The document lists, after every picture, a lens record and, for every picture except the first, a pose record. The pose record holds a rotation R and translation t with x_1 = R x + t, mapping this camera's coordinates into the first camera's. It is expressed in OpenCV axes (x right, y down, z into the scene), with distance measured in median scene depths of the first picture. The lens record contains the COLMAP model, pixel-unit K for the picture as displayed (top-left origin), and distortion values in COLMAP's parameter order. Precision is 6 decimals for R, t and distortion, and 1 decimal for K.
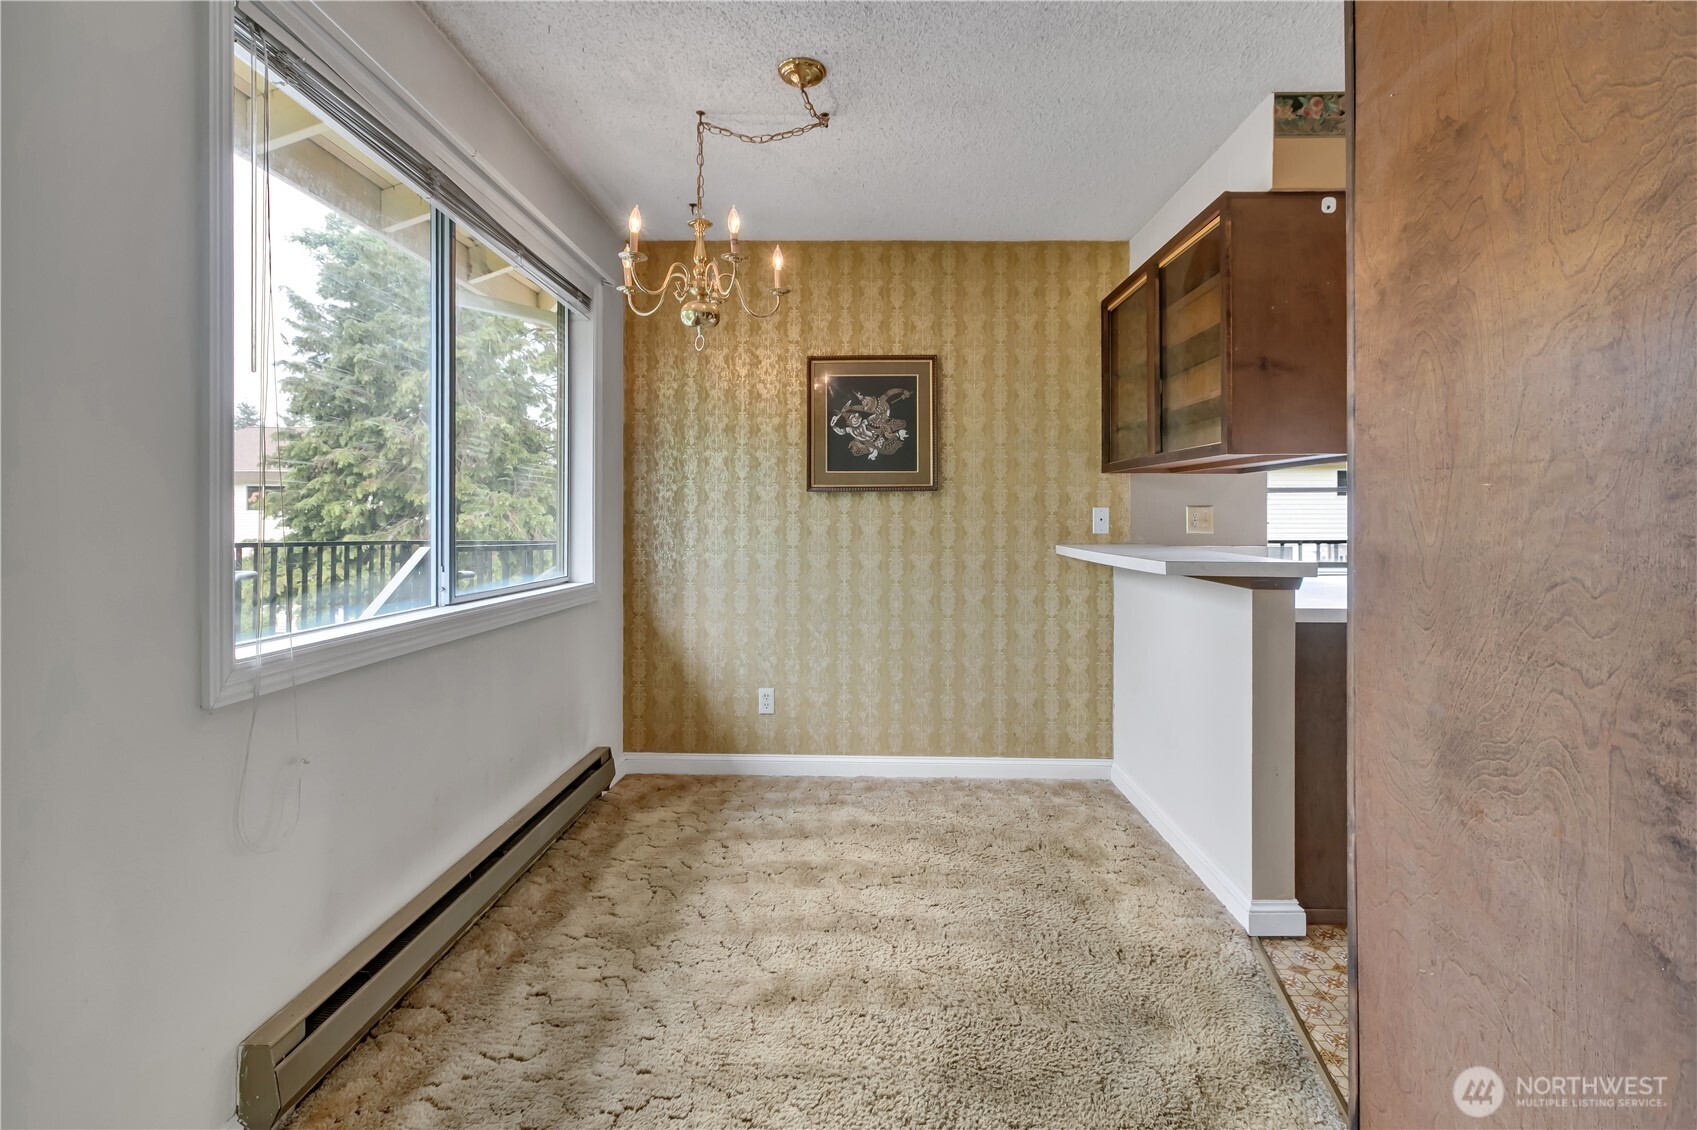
lens RADIAL K [[795.1, 0, 859.0], [0, 795.1, 521.5], [0, 0, 1]] dist [-0.002972, 0.000615]
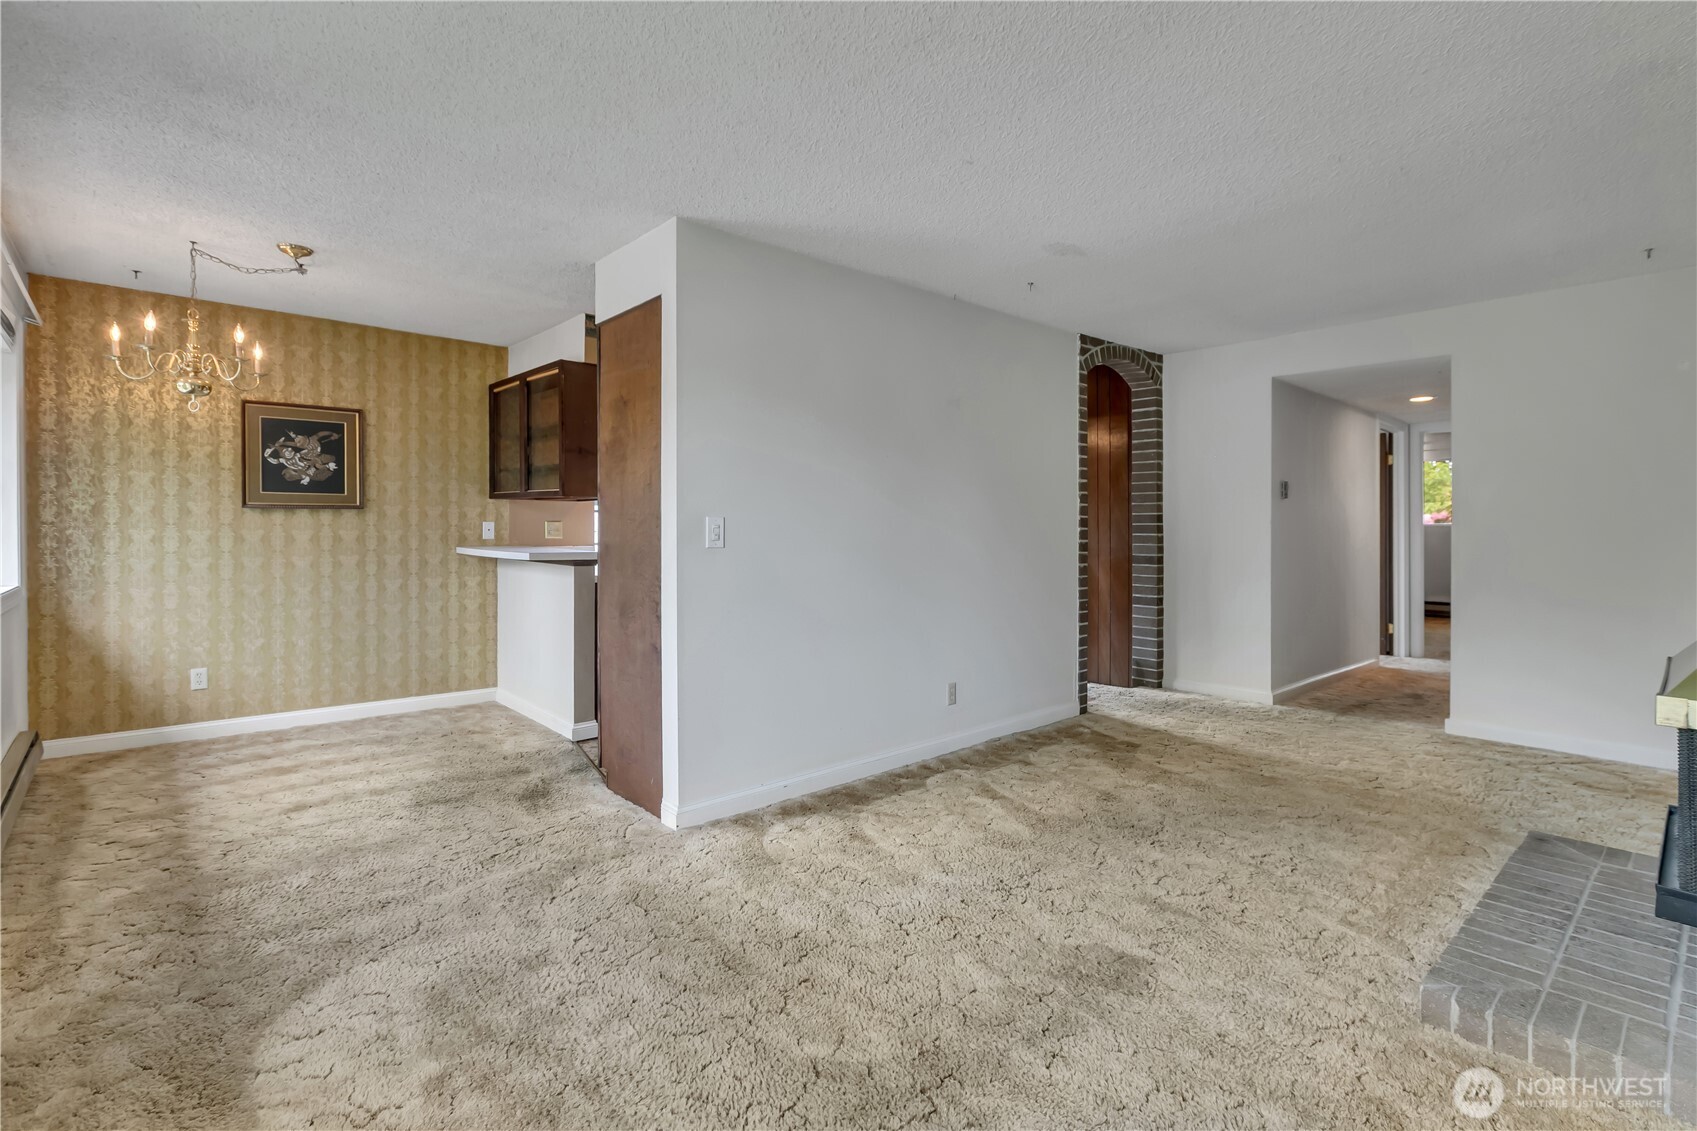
lens RADIAL K [[797.4, 0, 869.1], [0, 797.4, 532.5], [0, 0, 1]] dist [-0.000461, -0.001382]
pose [[0.728107, -0.002695, 0.685458, -0.206552], [-0.001302, 0.999985, 0.005315, -0.006213], [-0.685462, -0.004762, 0.728093, -0.594617]]
